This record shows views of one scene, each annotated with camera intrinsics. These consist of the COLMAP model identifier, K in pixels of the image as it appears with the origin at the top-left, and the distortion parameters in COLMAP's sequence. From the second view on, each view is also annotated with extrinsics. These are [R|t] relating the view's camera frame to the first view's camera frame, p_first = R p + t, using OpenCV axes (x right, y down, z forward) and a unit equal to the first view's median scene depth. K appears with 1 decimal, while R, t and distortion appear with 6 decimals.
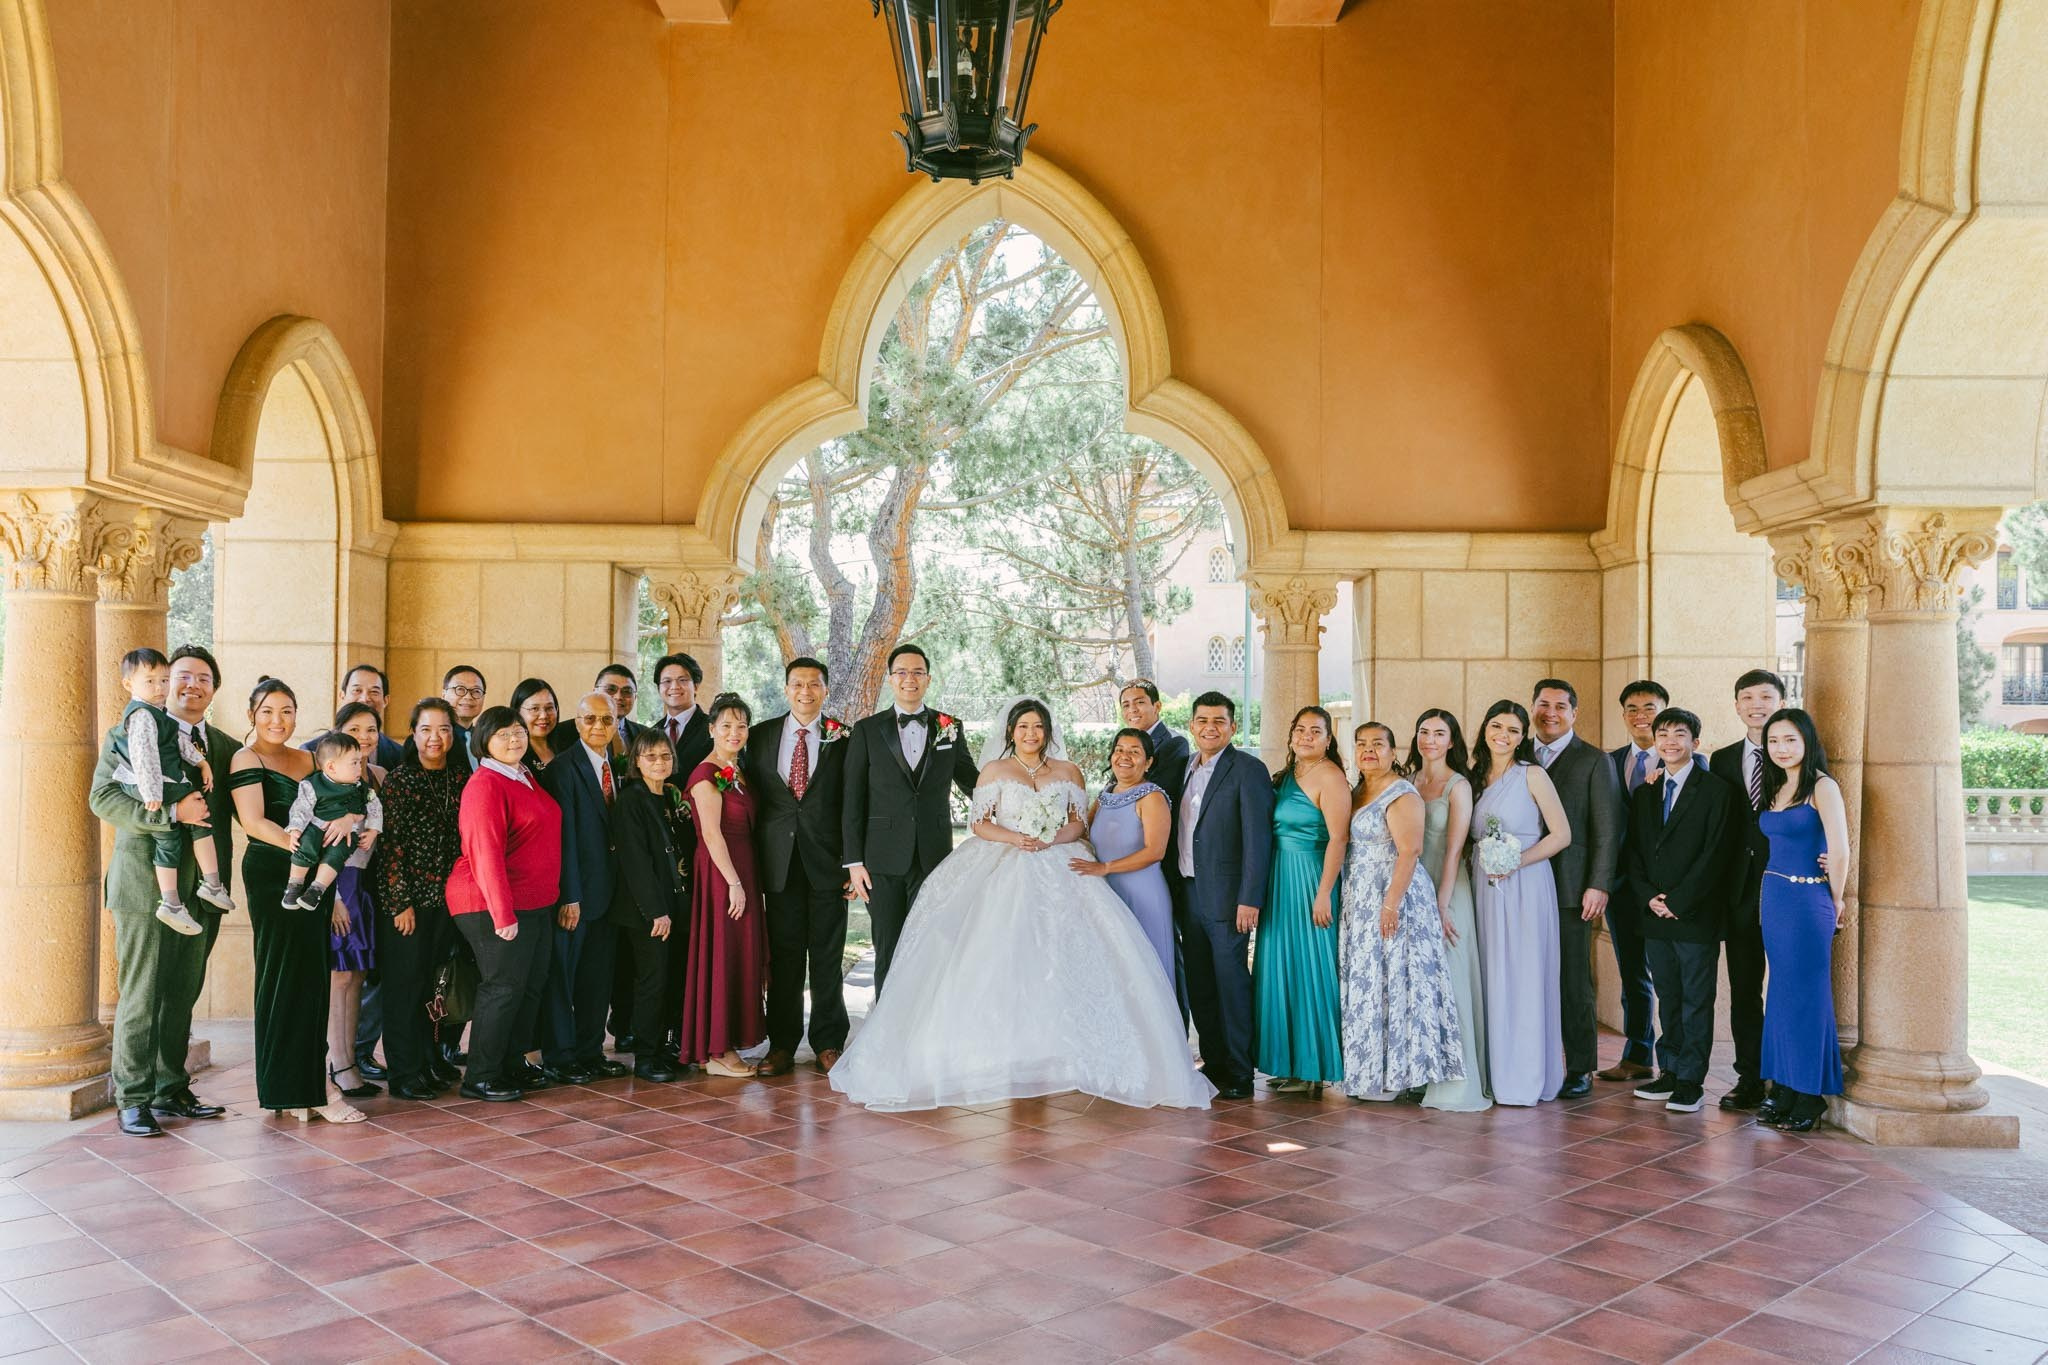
lens RADIAL K [[1709.2, 0, 1031.2], [0, 1709.2, 712.1], [0, 0, 1]] dist [-0.005268, -0.007002]
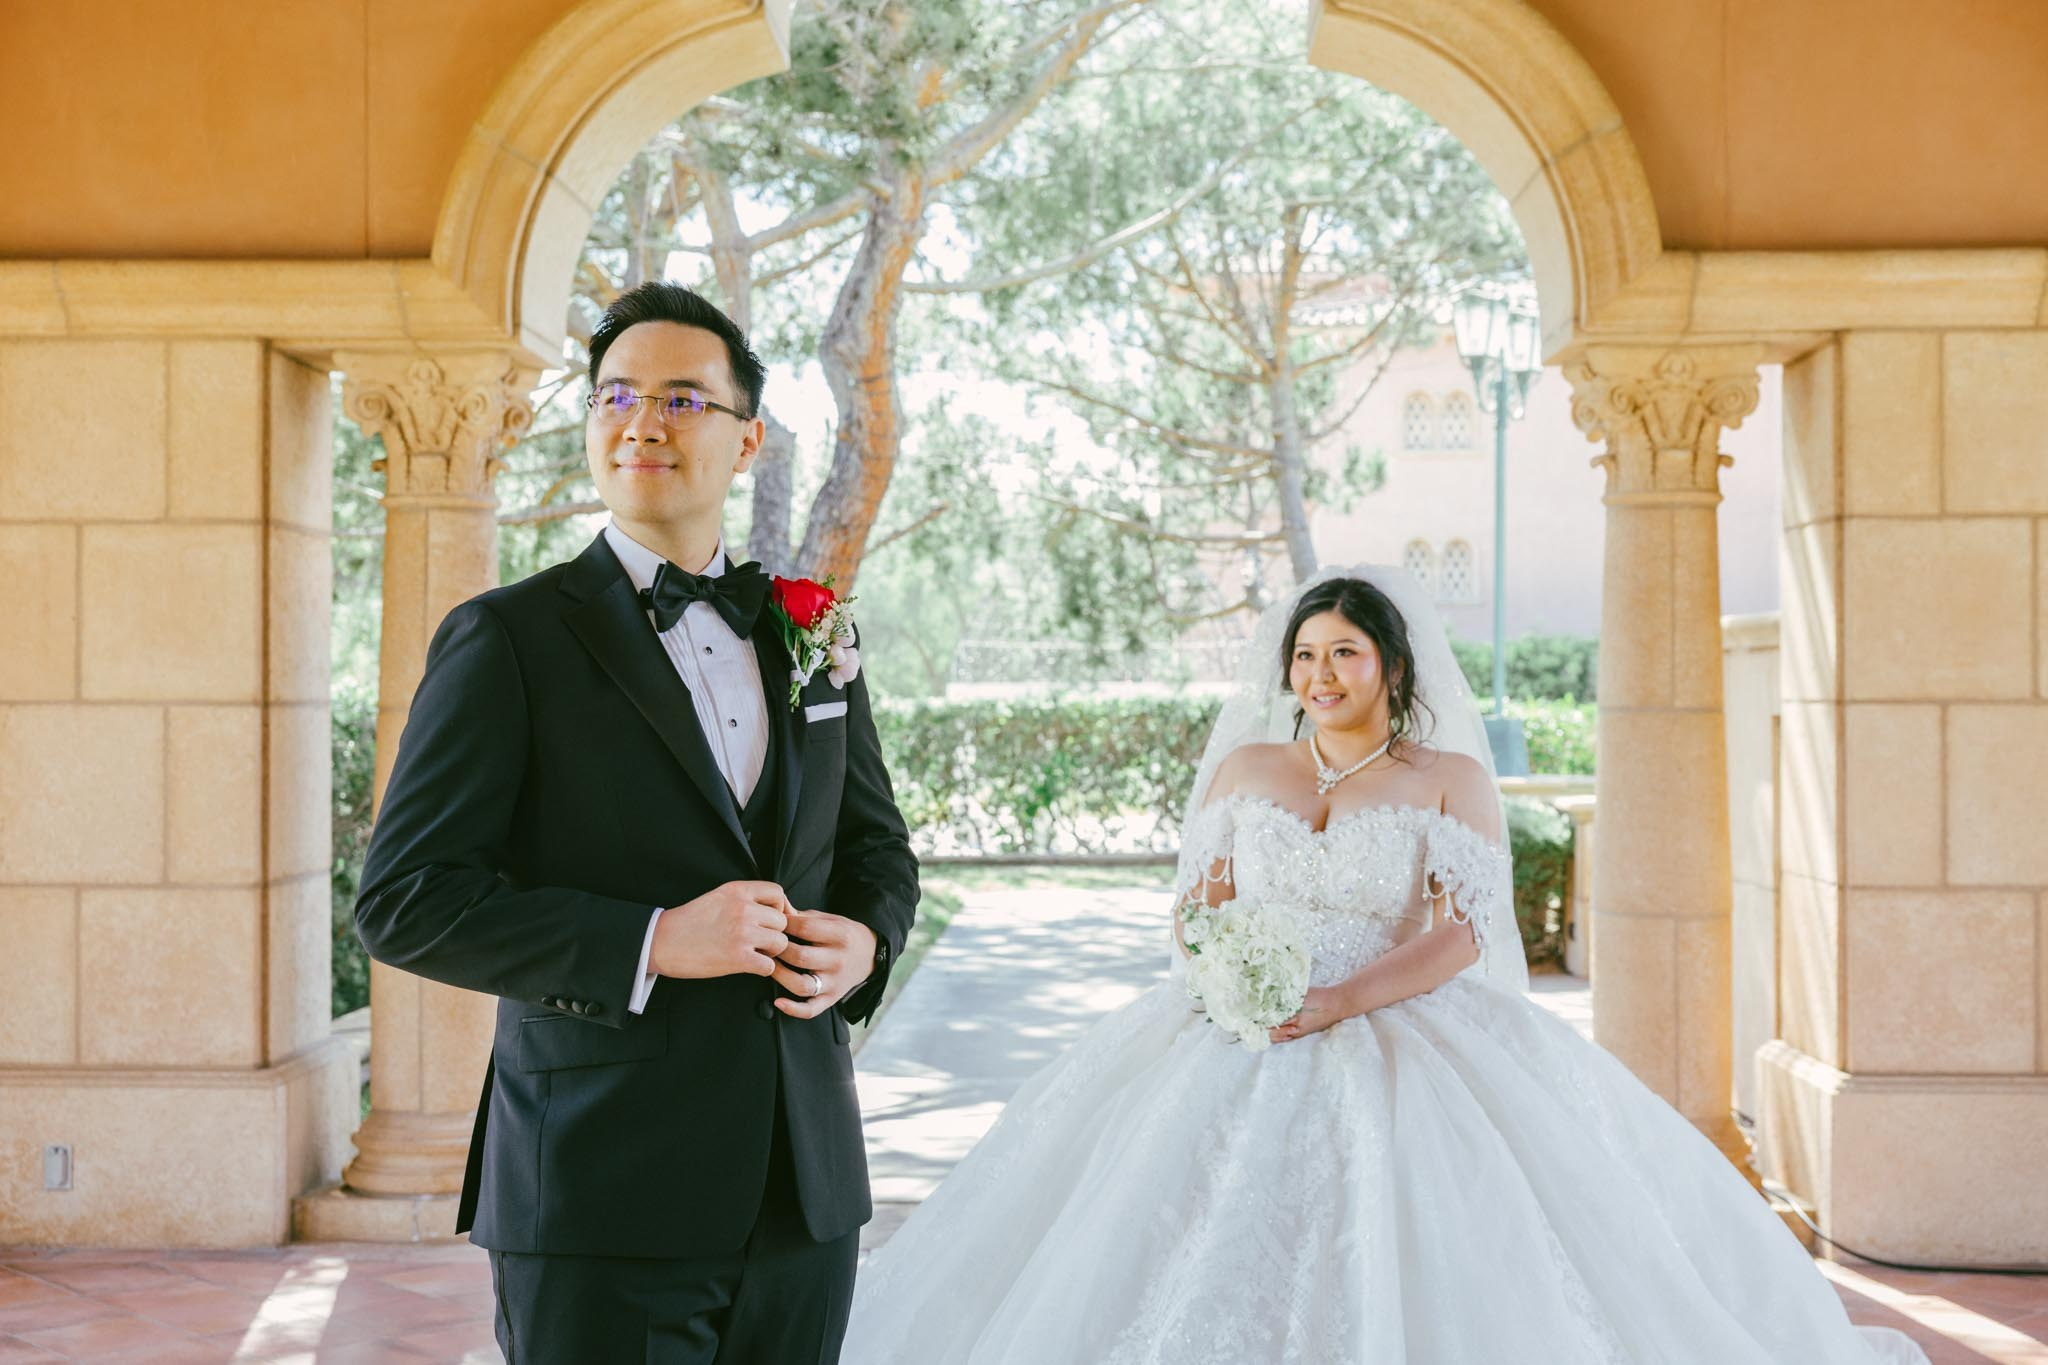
lens RADIAL K [[2683.7, 0, 1013.0], [0, 2683.7, 691.6], [0, 0, 1]] dist [0.036564, -0.056150]
pose [[0.999717, -0.011074, -0.021038, -0.016825], [0.011124, 0.999936, 0.002279, 0.013494], [0.021011, -0.002512, 0.999776, 0.238598]]
